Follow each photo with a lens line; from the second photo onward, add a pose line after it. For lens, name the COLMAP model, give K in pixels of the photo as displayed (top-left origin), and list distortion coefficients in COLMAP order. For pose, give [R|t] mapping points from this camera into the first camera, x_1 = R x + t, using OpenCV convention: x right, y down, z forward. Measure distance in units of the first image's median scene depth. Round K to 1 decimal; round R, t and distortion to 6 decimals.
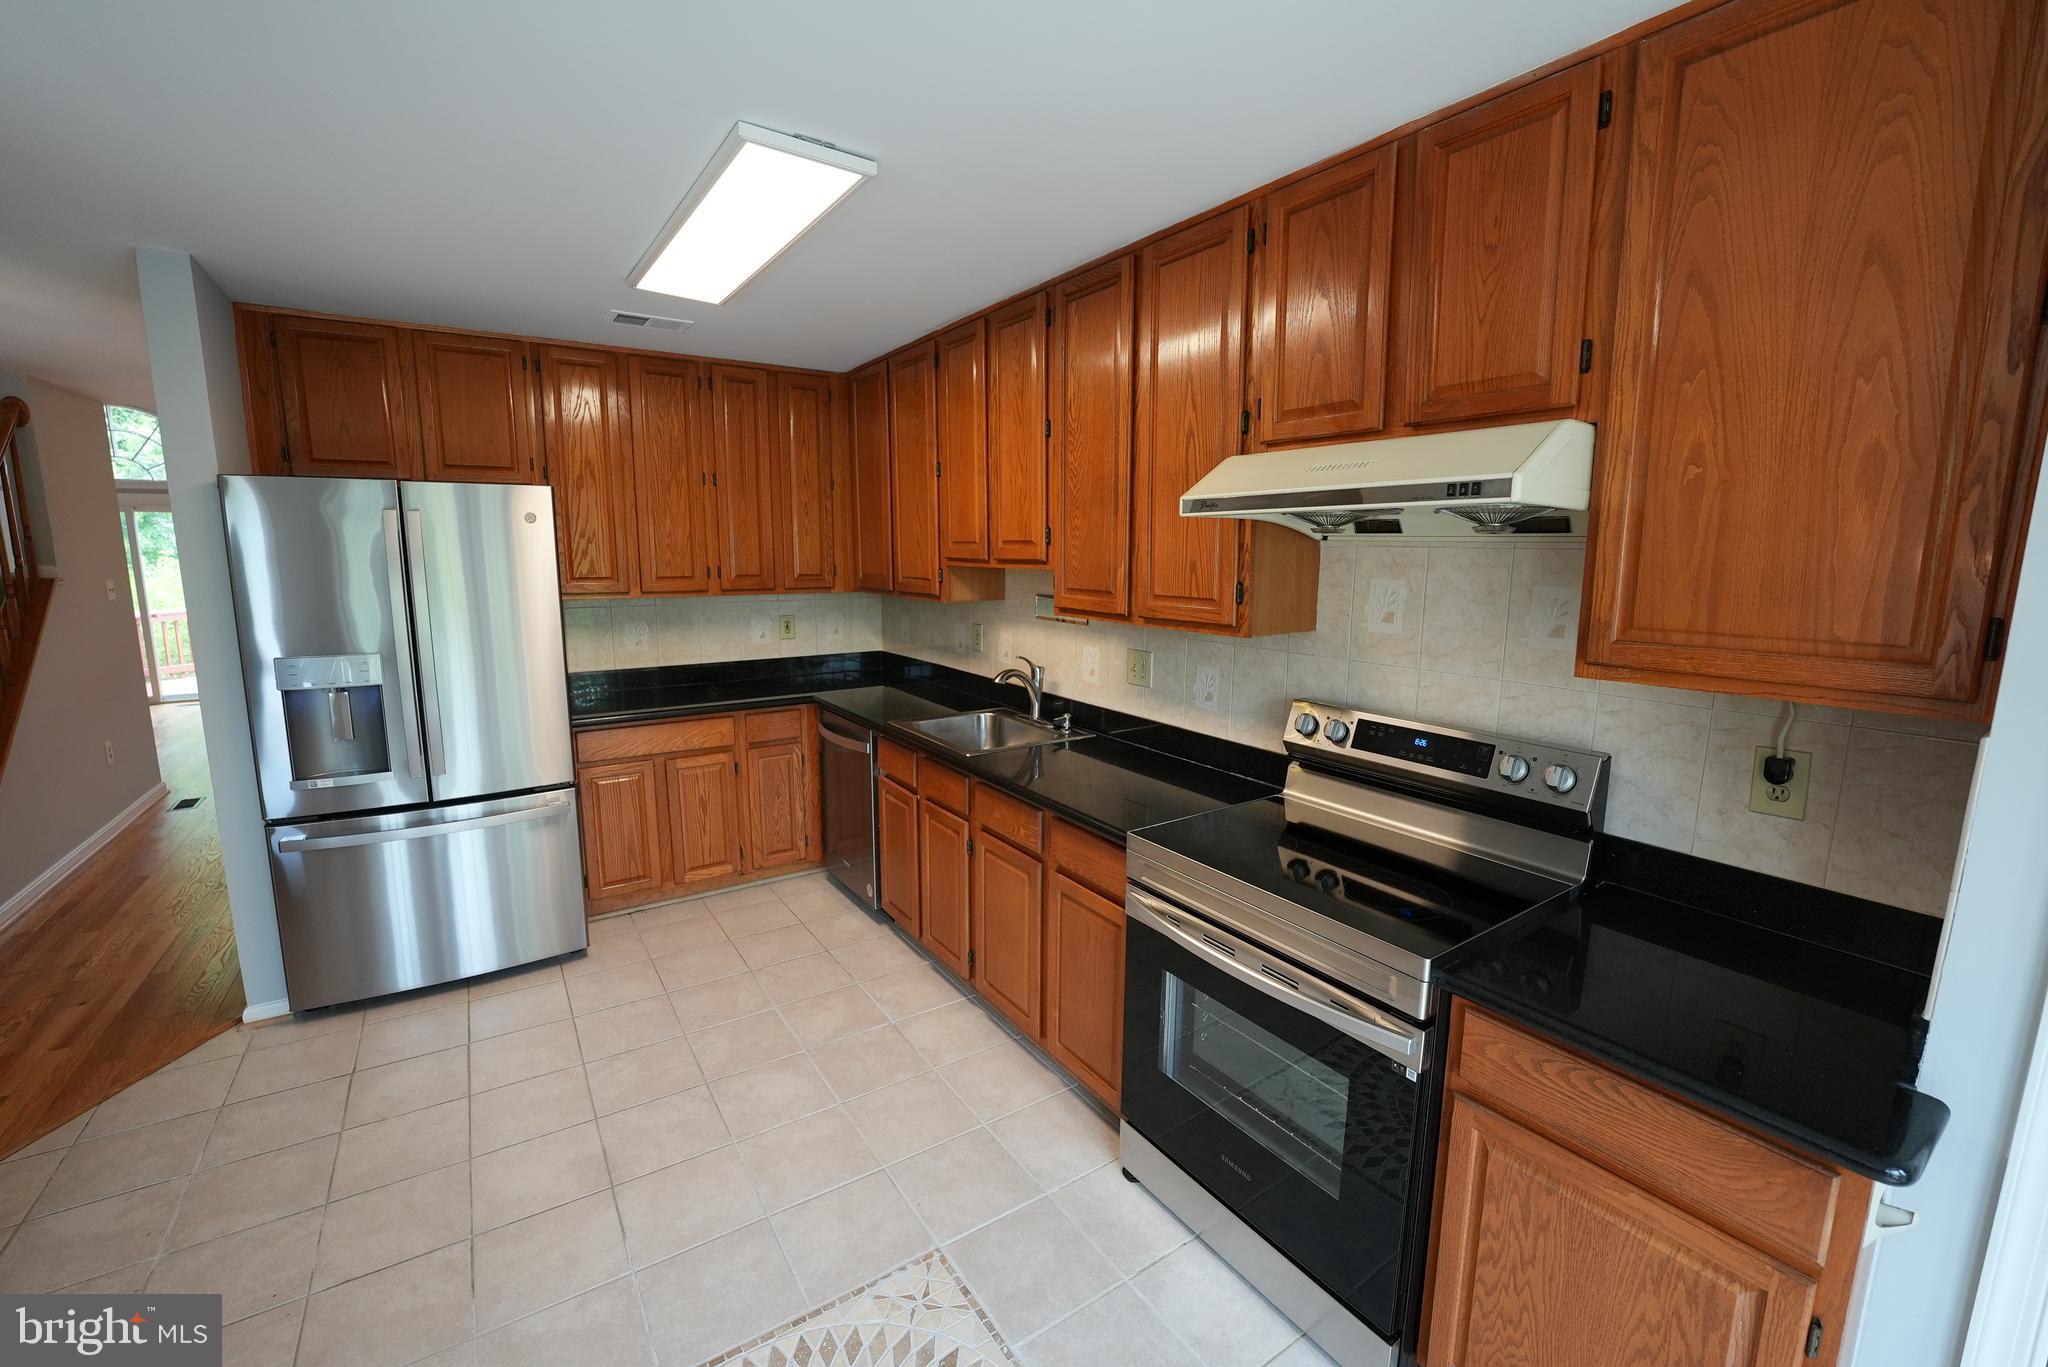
lens RADIAL K [[837.8, 0, 1021.9], [0, 837.8, 682.2], [0, 0, 1]] dist [-0.034554, 0.005295]
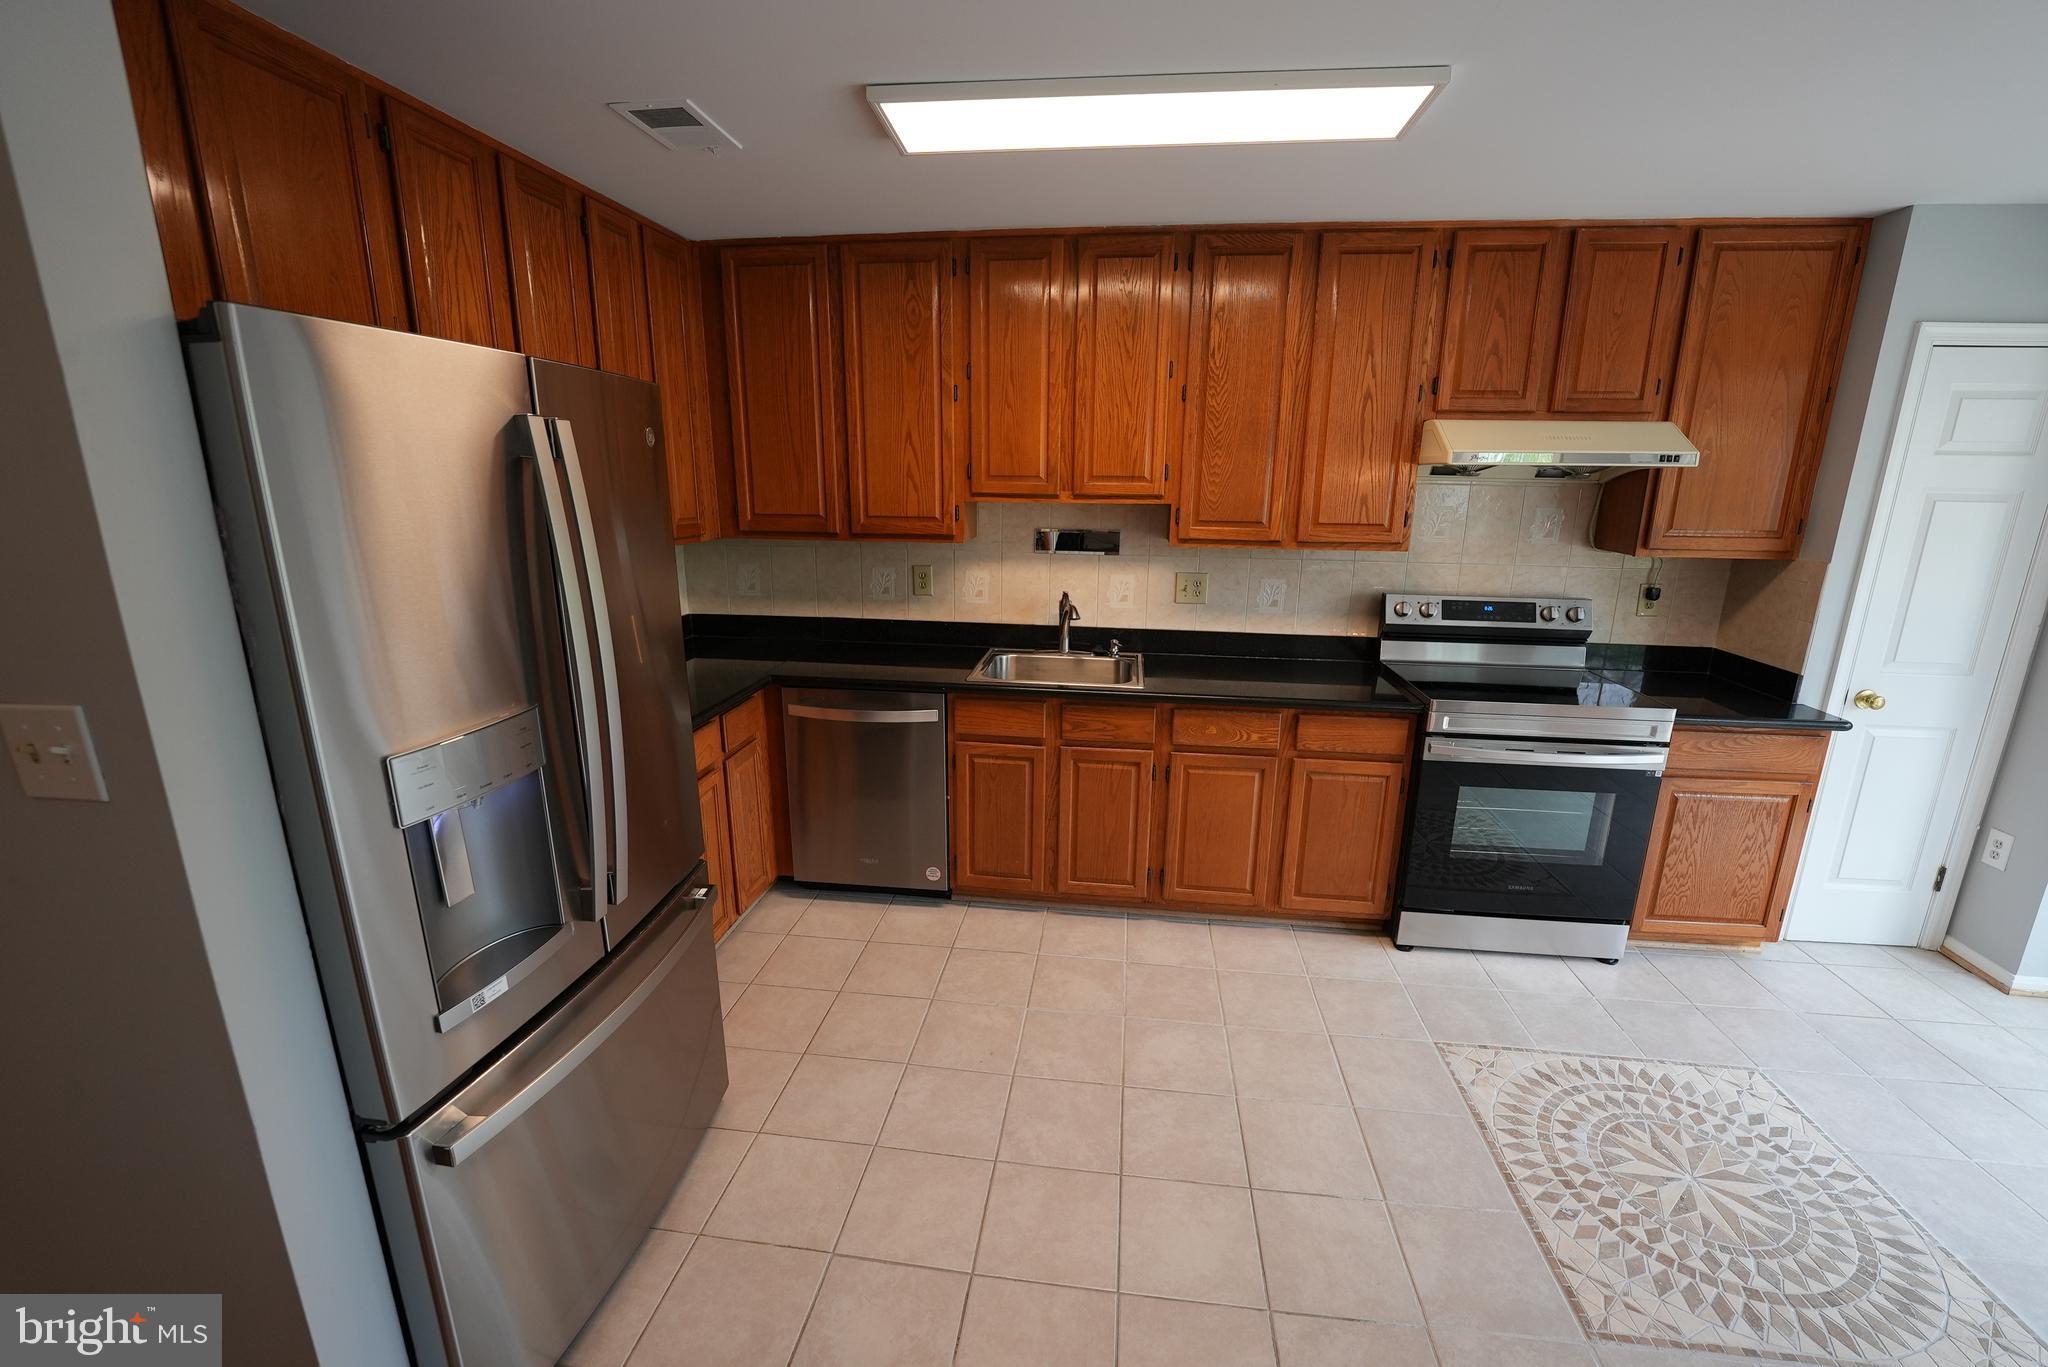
lens RADIAL K [[837.8, 0, 1022.7], [0, 837.8, 682.5], [0, 0, 1]] dist [-0.034554, 0.005295]
pose [[0.655503, -0.182098, 0.732909, -1.143985], [0.115526, 0.983250, 0.140973, -0.101795], [-0.746304, -0.007739, 0.665561, 0.526174]]
